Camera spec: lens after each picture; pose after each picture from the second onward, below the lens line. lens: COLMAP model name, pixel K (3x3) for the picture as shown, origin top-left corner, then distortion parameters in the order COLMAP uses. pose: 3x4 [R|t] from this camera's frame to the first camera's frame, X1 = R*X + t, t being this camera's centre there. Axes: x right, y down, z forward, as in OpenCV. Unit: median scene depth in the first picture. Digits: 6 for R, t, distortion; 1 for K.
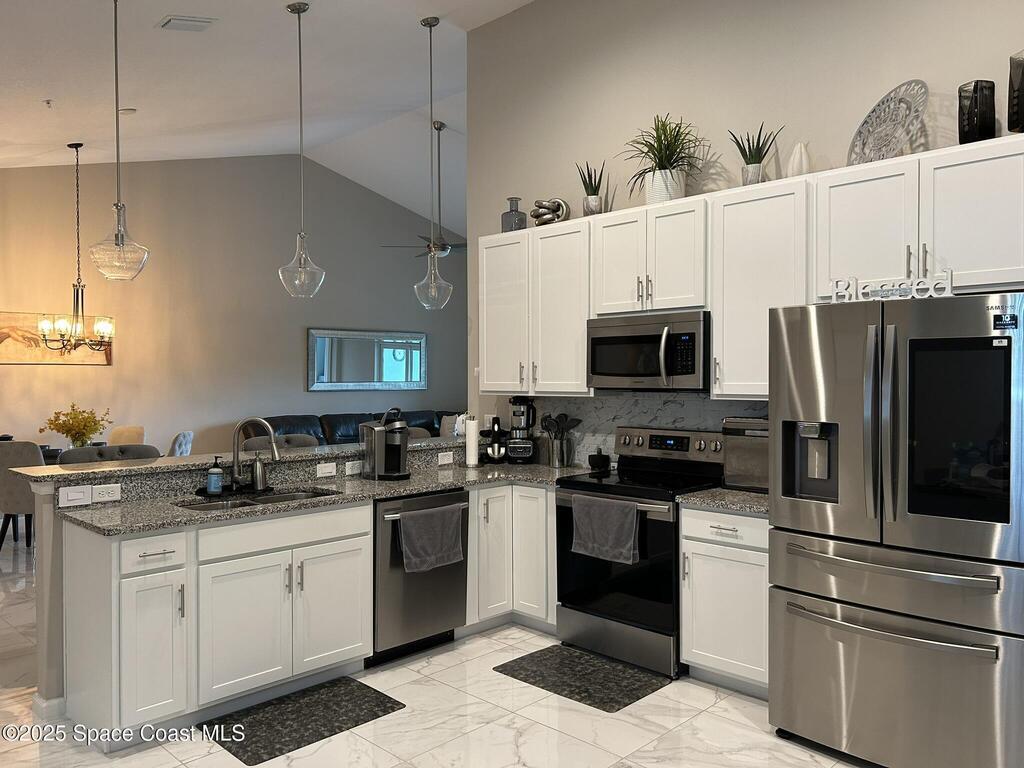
lens RADIAL K [[769.5, 0, 494.6], [0, 769.5, 380.7], [0, 0, 1]] dist [0.134015, -0.151312]
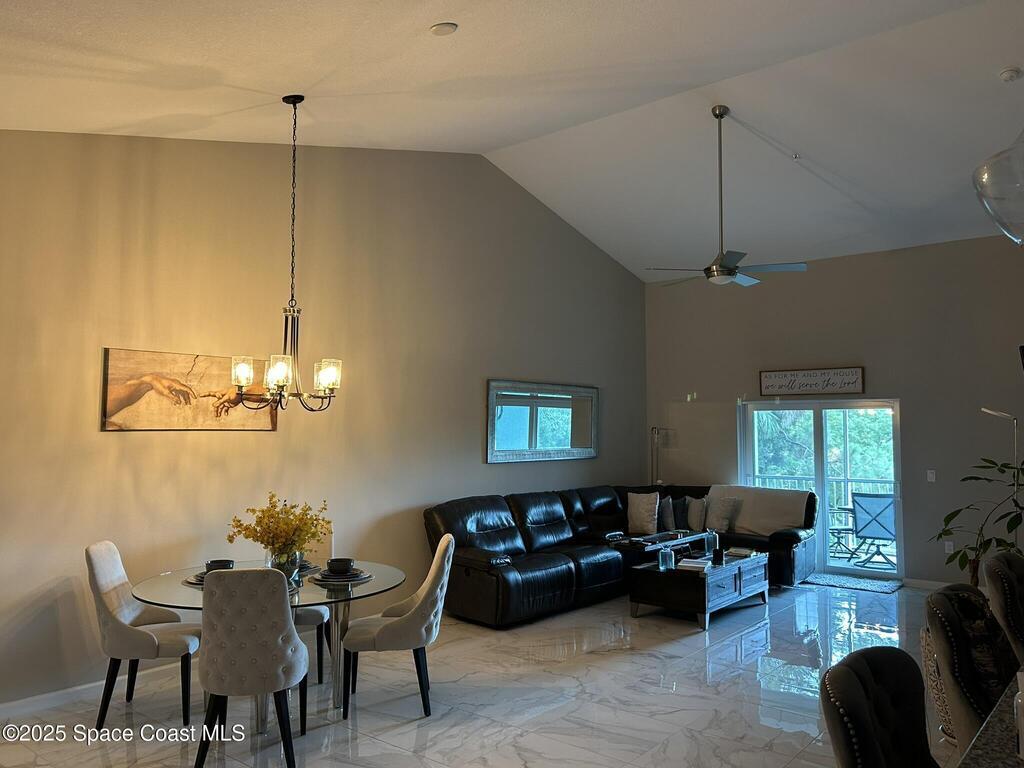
lens RADIAL K [[769.7, 0, 517.0], [0, 769.7, 386.9], [0, 0, 1]] dist [0.003876, -0.002409]
pose [[0.995397, 0.010357, 0.095272, -0.738809], [-0.004426, 0.998050, -0.062264, -0.036592], [-0.095731, 0.061556, 0.993502, 0.662902]]
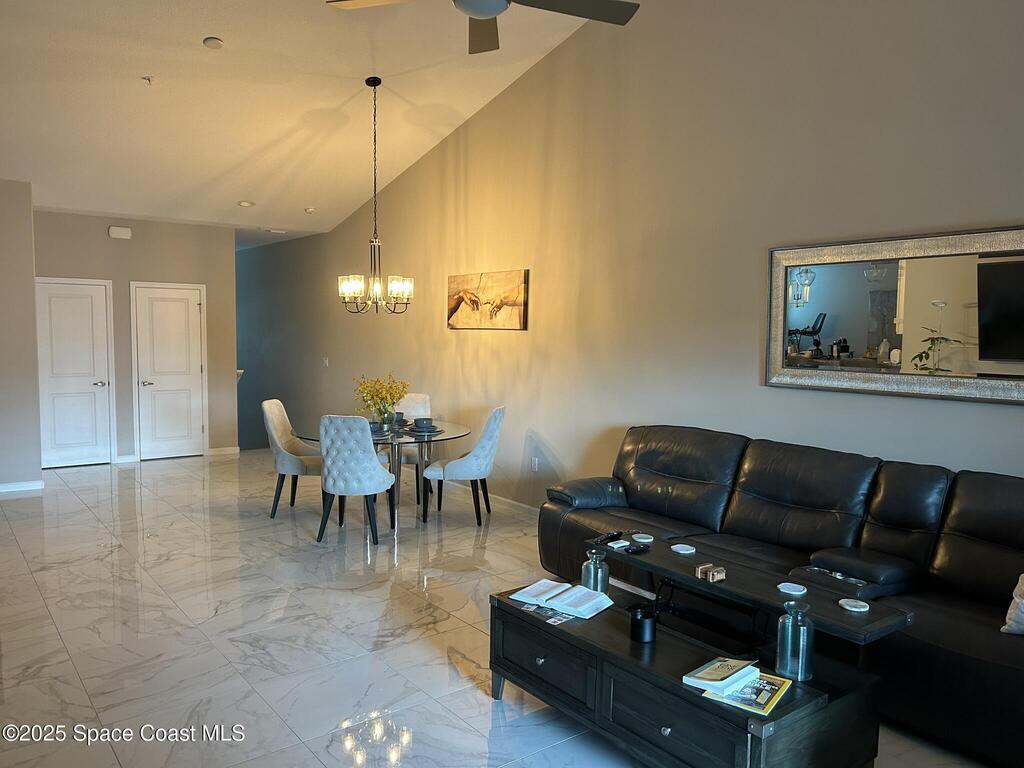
lens RADIAL K [[769.7, 0, 517.0], [0, 769.7, 386.9], [0, 0, 1]] dist [0.003876, -0.002409]
pose [[-0.134809, 0.074784, -0.988045, 0.629684], [-0.016734, 0.996834, 0.077732, -0.048814], [0.990730, 0.027013, -0.133131, 2.374351]]
